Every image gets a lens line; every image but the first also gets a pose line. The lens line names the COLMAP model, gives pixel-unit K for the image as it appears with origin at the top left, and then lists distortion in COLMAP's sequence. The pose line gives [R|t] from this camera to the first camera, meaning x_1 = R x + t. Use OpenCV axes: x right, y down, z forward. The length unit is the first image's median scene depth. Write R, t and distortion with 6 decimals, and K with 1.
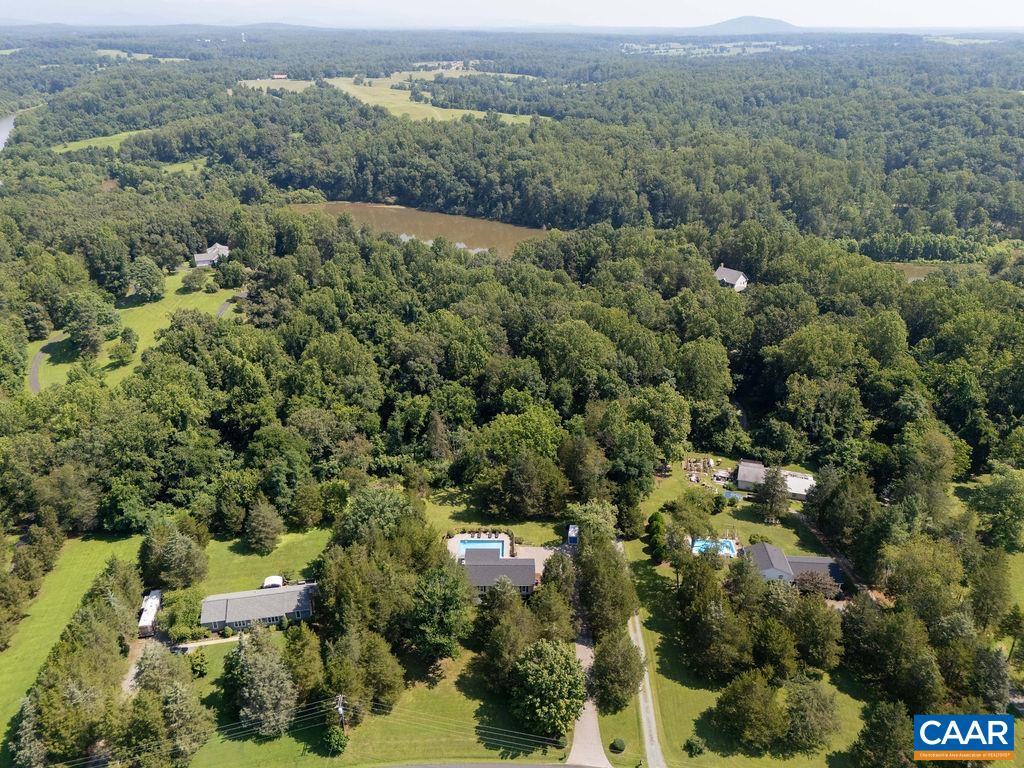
lens RADIAL K [[752.1, 0, 512.0], [0, 752.1, 384.0], [0, 0, 1]] dist [0.071540, -0.057806]
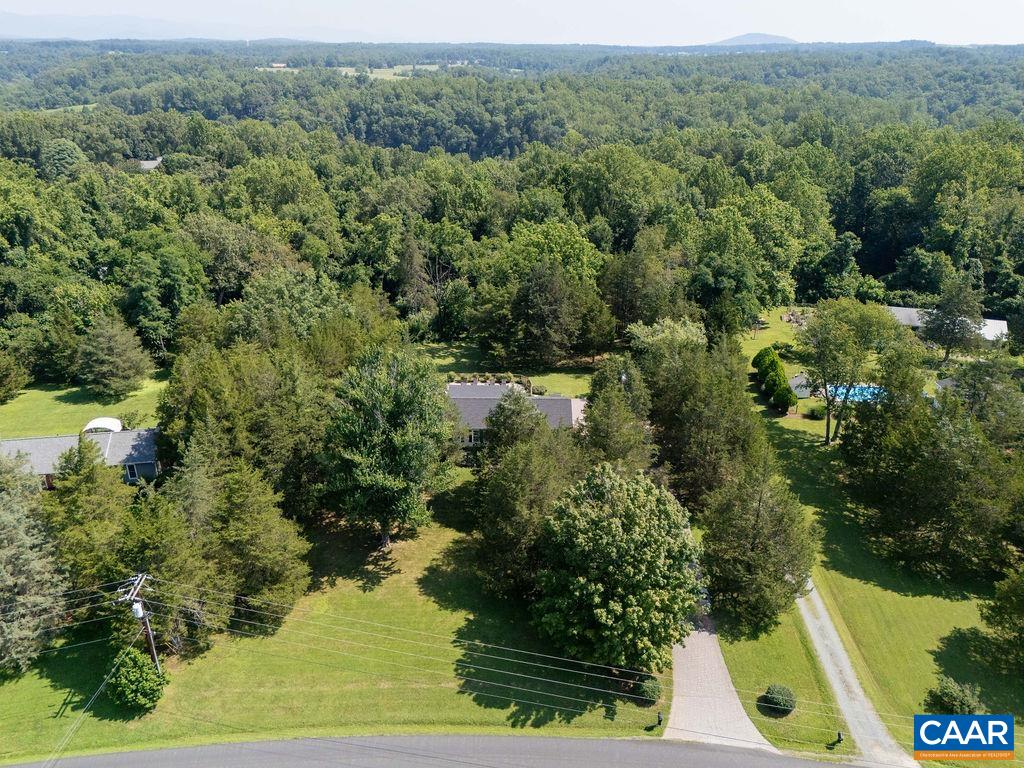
lens RADIAL K [[752.1, 0, 512.0], [0, 752.1, 384.0], [0, 0, 1]] dist [0.071540, -0.057806]
pose [[0.999972, 0.004231, -0.006117, -0.011419], [-0.004376, 0.999705, -0.023889, 0.277101], [0.006014, 0.023915, 0.999696, 0.506463]]
